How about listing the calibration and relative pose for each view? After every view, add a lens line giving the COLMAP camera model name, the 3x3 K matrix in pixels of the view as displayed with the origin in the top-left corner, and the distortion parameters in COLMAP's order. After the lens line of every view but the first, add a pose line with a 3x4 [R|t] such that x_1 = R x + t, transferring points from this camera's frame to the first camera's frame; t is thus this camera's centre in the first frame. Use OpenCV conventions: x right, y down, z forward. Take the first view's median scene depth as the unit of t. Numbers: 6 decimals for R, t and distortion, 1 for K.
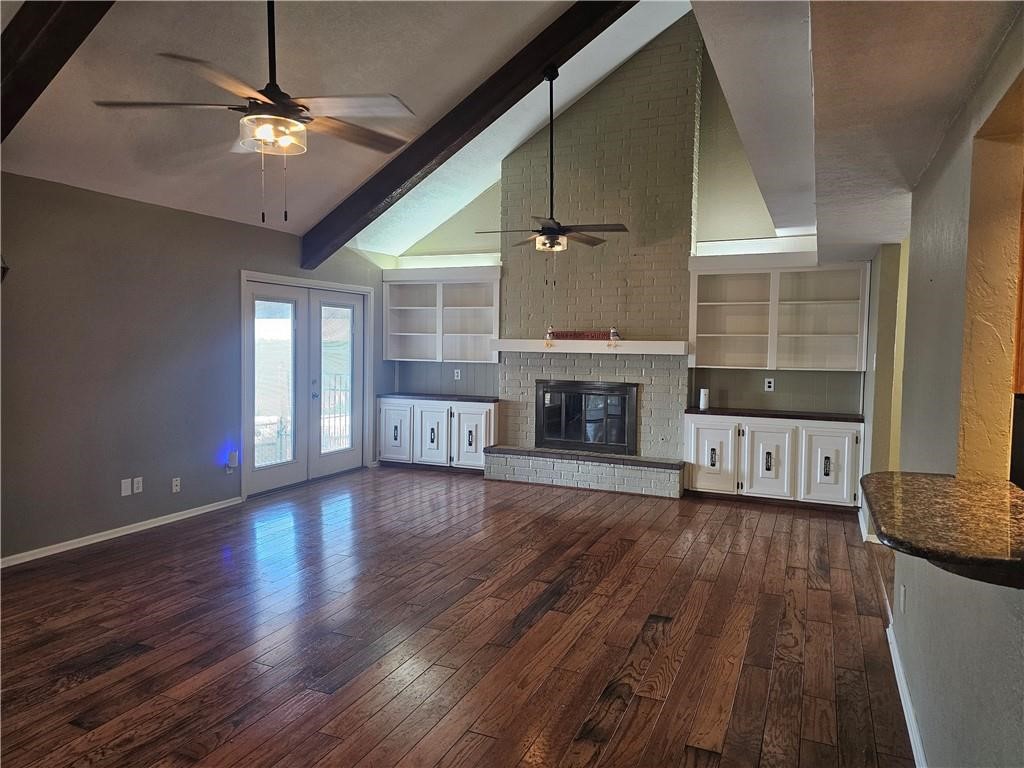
lens RADIAL K [[686.2, 0, 507.9], [0, 686.2, 377.0], [0, 0, 1]] dist [0.066250, -0.055722]
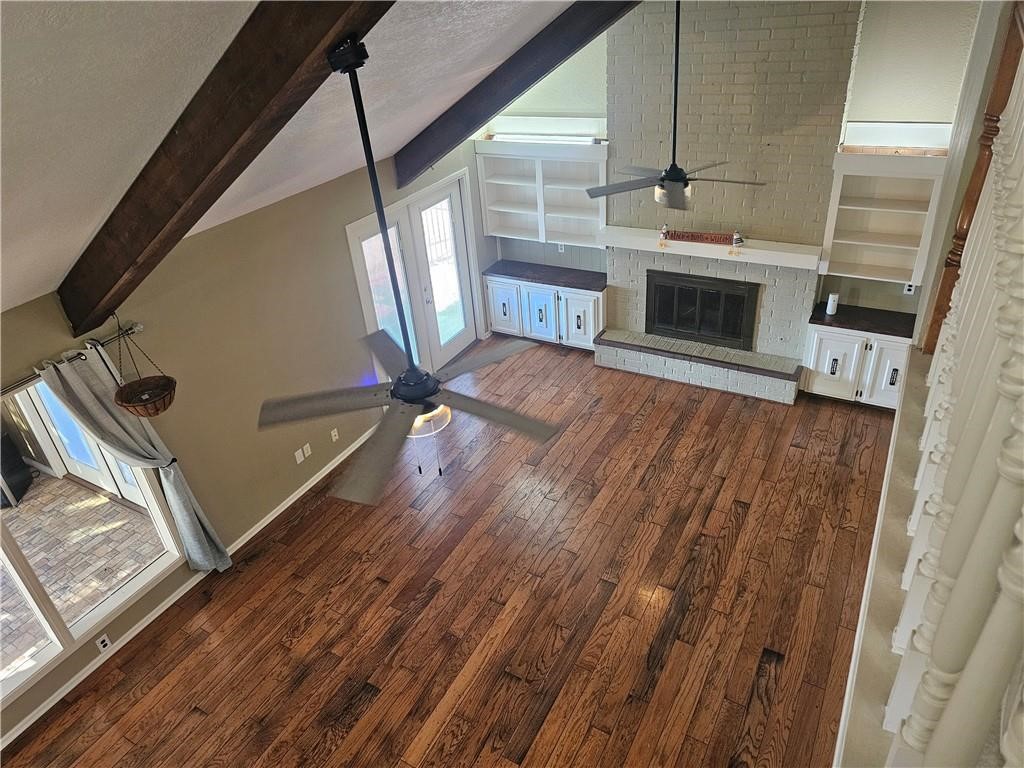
lens RADIAL K [[686.2, 0, 490.2], [0, 686.2, 369.5], [0, 0, 1]] dist [0.066250, -0.055722]
pose [[0.987366, -0.028976, -0.155783, -0.032567], [0.098637, 0.881822, 0.461151, -0.377366], [0.124011, -0.470691, 0.873539, 0.068281]]
